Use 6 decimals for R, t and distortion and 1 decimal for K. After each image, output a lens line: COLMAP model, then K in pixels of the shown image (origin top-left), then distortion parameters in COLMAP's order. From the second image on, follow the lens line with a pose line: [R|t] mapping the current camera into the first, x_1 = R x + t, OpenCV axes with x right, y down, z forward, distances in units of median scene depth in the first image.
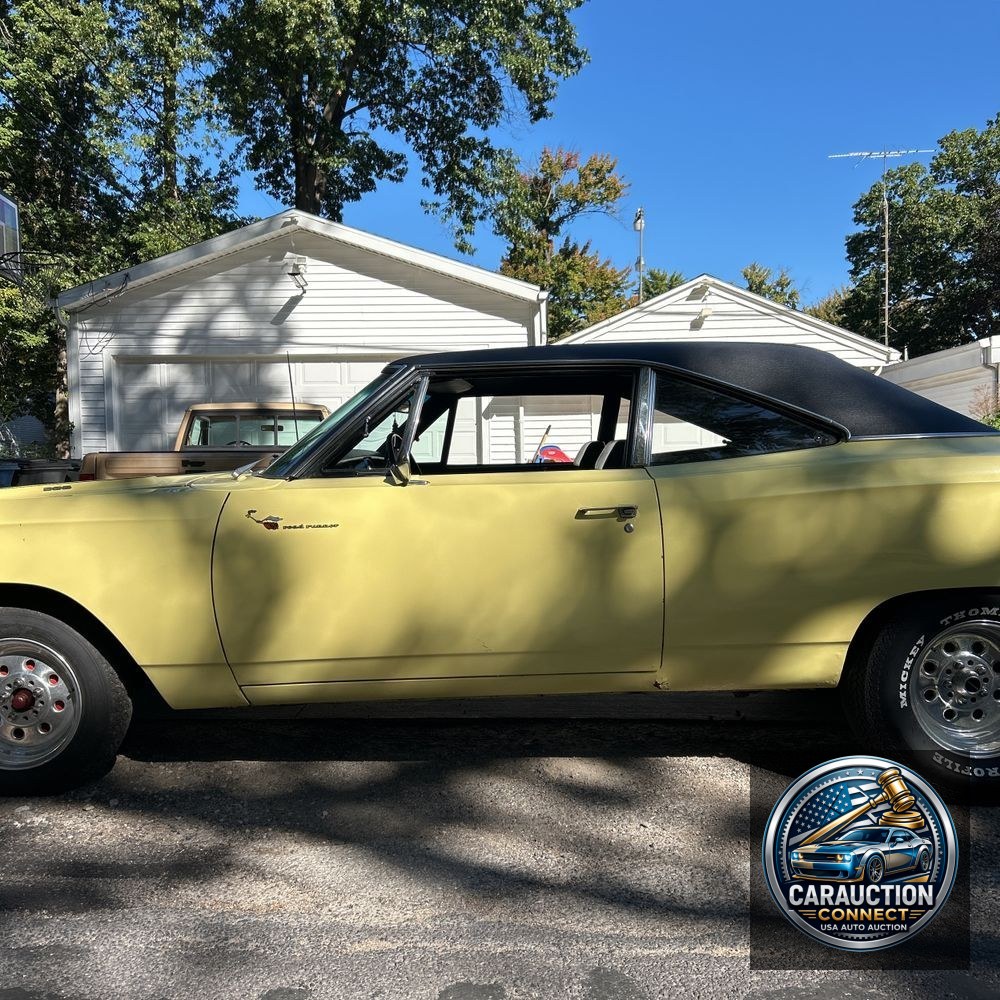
lens RADIAL K [[1034.6, 0, 500.0], [0, 1034.6, 500.0], [0, 0, 1]] dist [0.006774, -0.014443]
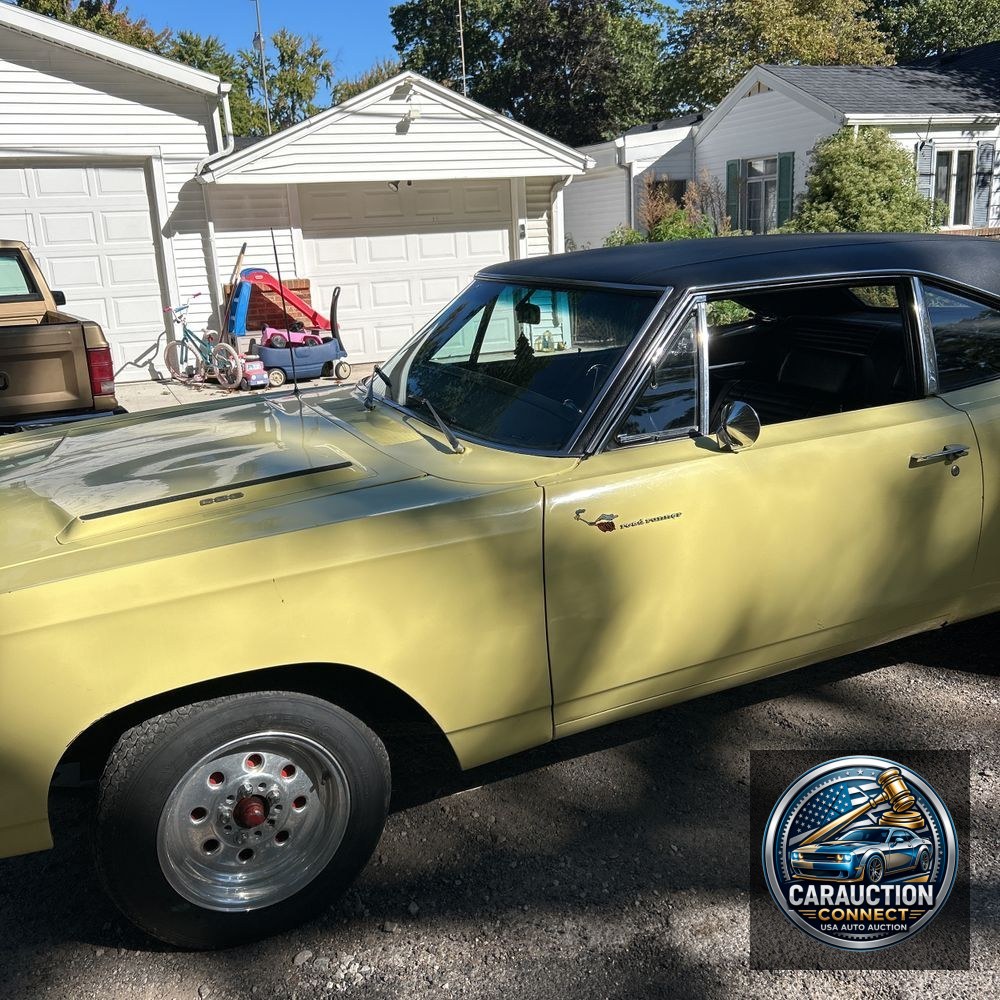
lens RADIAL K [[1009.7, 0, 505.2], [0, 1009.7, 504.1], [0, 0, 1]] dist [0.011617, -0.011598]
pose [[0.892697, -0.144739, 0.426782, -0.146876], [0.048251, 0.972274, 0.228811, -0.040200], [-0.448067, -0.183666, 0.874930, 0.094138]]
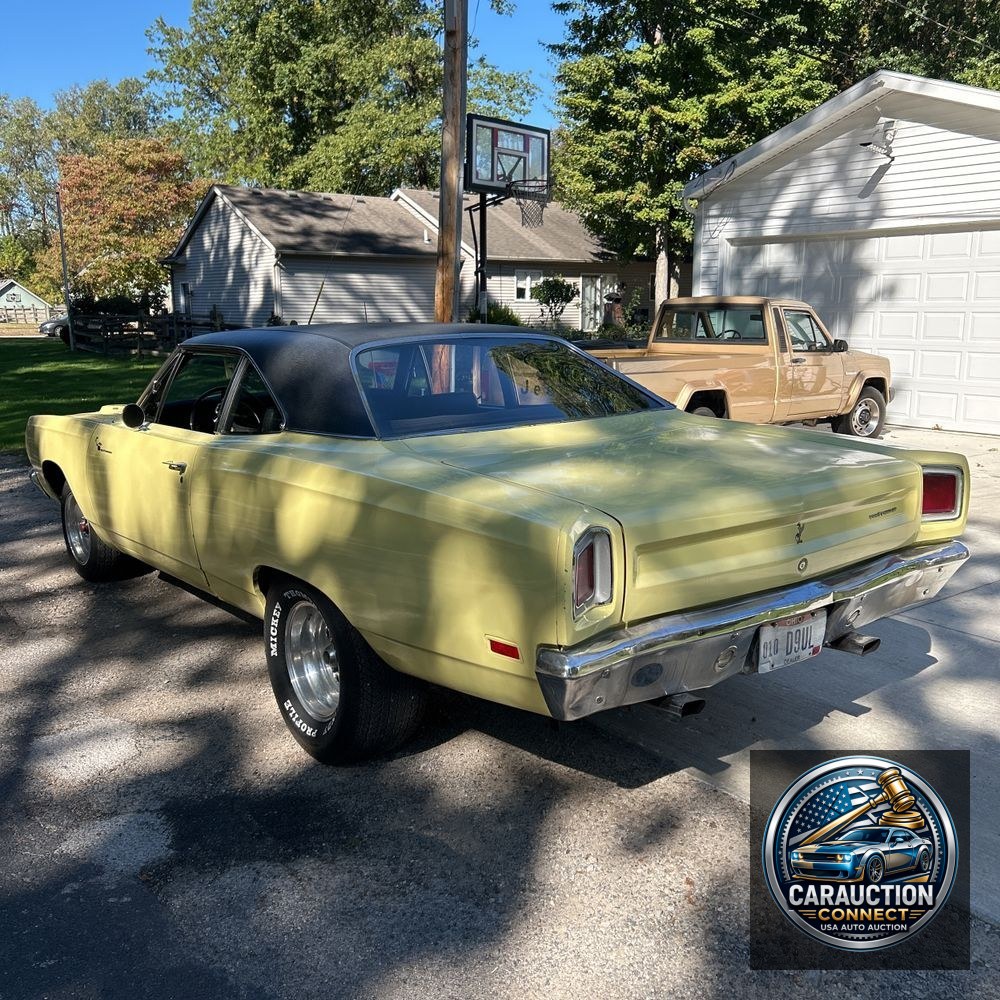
lens RADIAL K [[1018.5, 0, 500.1], [0, 1018.5, 517.2], [0, 0, 1]] dist [-0.005321, -0.018652]
pose [[0.624291, 0.156394, -0.765376, 0.333080], [-0.020213, 0.982661, 0.184306, -0.043405], [0.780930, -0.099590, 0.616628, 0.118220]]
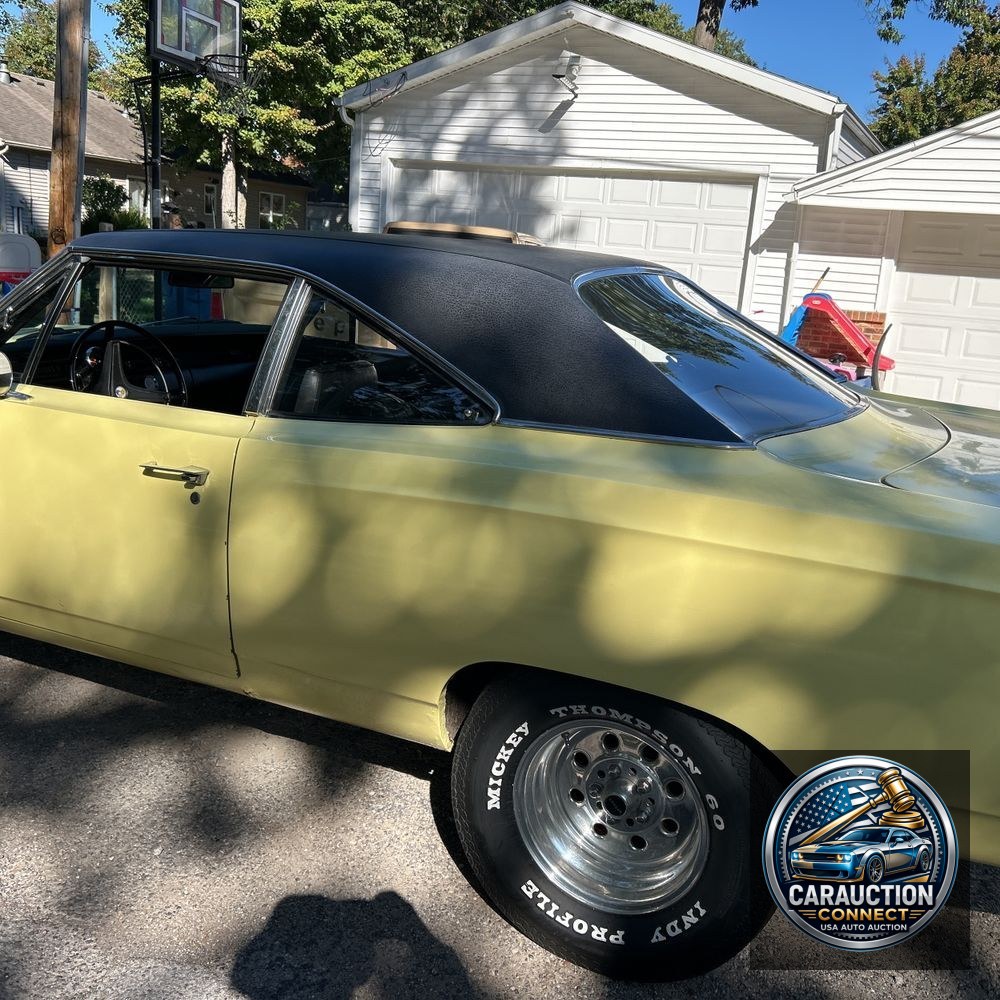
lens RADIAL K [[1009.7, 0, 505.2], [0, 1009.7, 504.1], [0, 0, 1]] dist [0.011617, -0.011598]
pose [[0.907763, 0.175194, -0.381148, 0.151256], [-0.096016, 0.971267, 0.217764, -0.036997], [0.408348, -0.161081, 0.898502, 0.101351]]
